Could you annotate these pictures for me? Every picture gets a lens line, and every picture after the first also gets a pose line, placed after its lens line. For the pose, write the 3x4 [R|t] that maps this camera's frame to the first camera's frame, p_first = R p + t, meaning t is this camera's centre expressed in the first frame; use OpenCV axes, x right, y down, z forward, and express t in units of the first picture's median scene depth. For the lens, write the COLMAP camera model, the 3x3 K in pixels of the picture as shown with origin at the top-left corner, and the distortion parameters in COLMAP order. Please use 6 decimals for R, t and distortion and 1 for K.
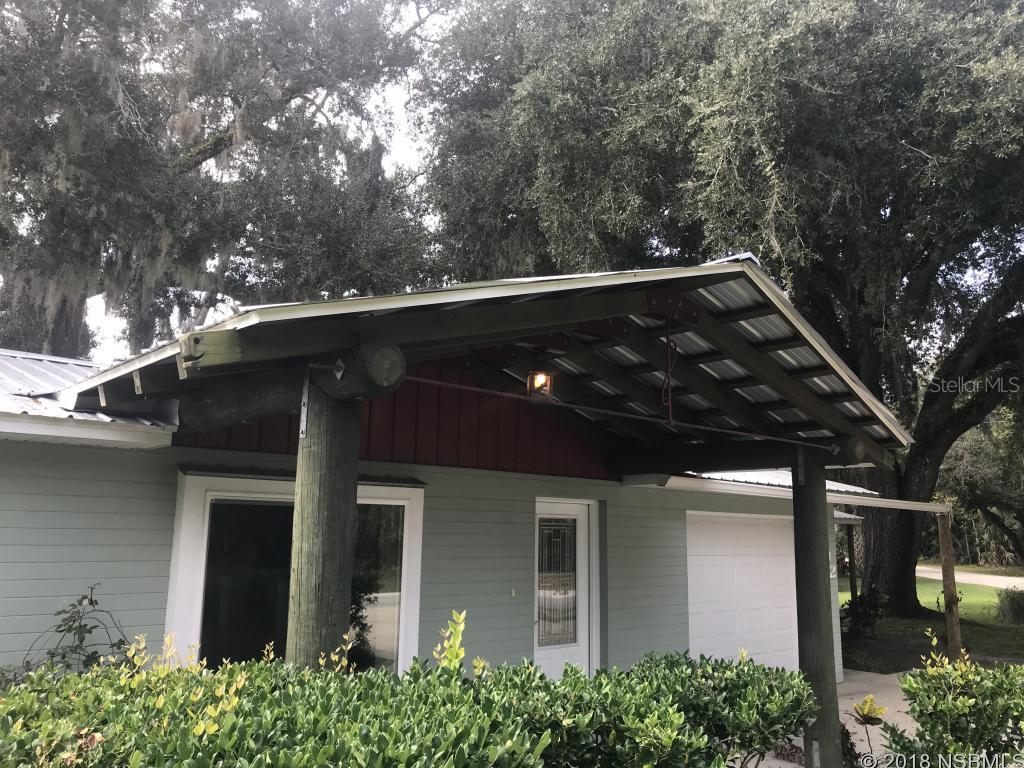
lens RADIAL K [[816.2, 0, 506.7], [0, 816.2, 389.9], [0, 0, 1]] dist [0.009955, 0.002664]
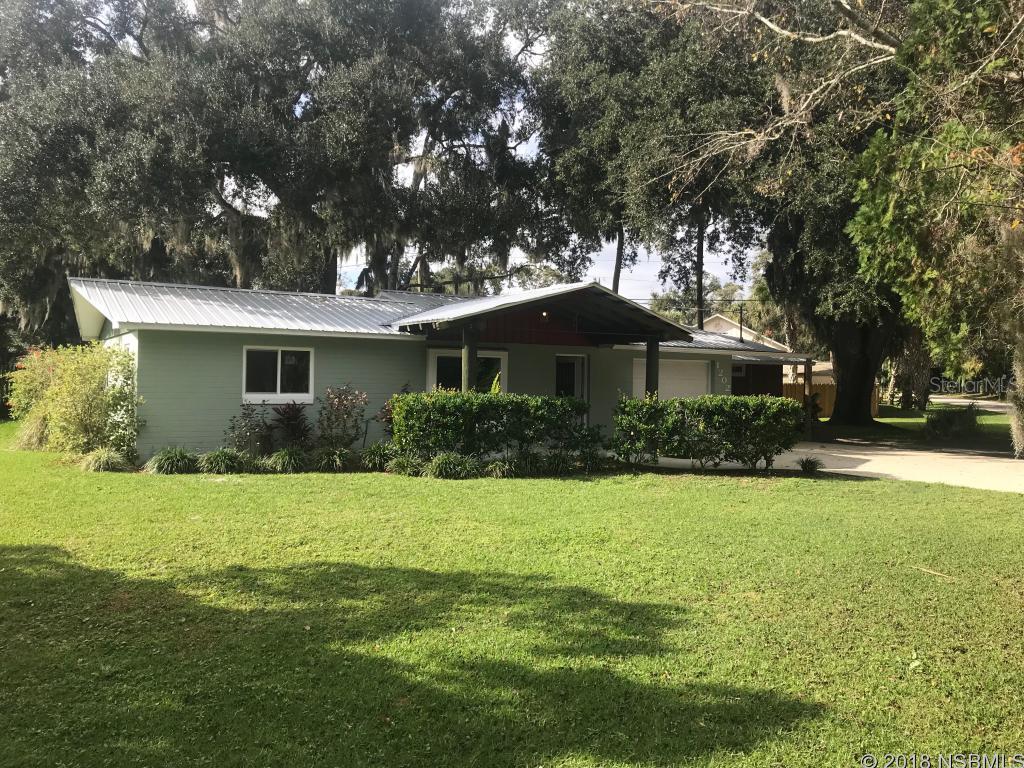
lens RADIAL K [[840.9, 0, 512.0], [0, 840.9, 384.0], [0, 0, 1]] dist [0.013652, 0.004804]
pose [[0.981549, 0.000371, -0.191208, 0.377461], [0.033223, 0.984457, 0.172454, -0.215891], [0.188300, -0.175625, 0.966281, -1.453342]]
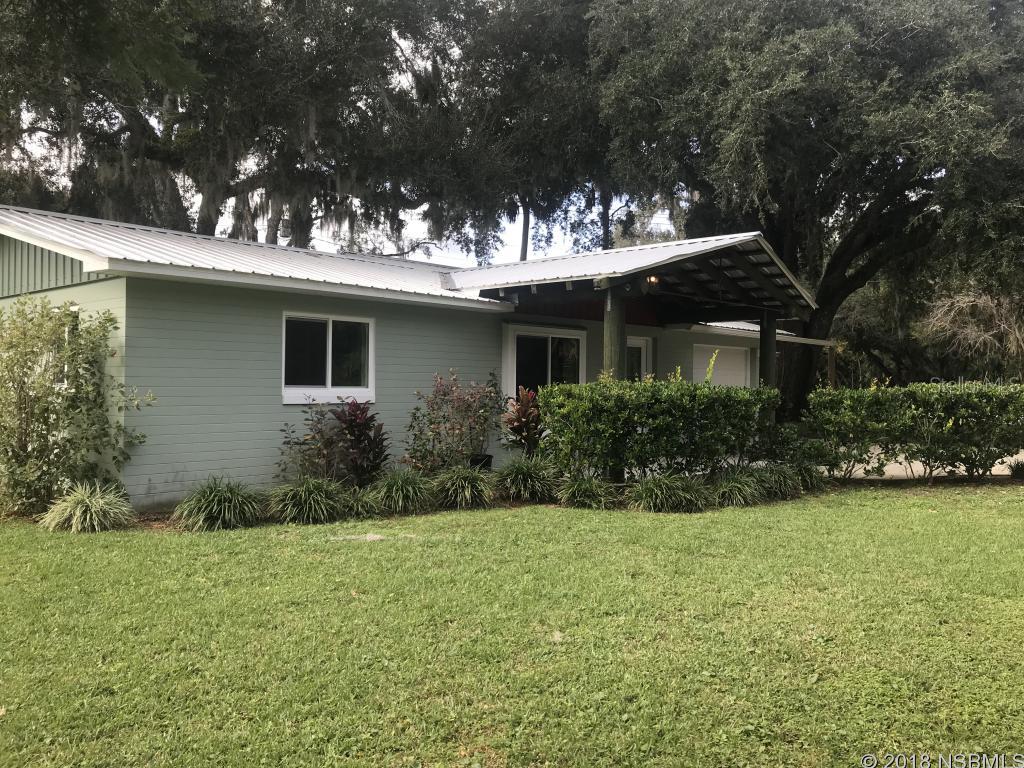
lens RADIAL K [[816.2, 0, 506.7], [0, 816.2, 389.9], [0, 0, 1]] dist [0.009955, 0.002664]
pose [[0.994836, -0.009592, 0.101038, -0.434048], [-0.009106, 0.983074, 0.182984, -0.089751], [-0.101083, -0.182959, 0.977910, -0.855216]]
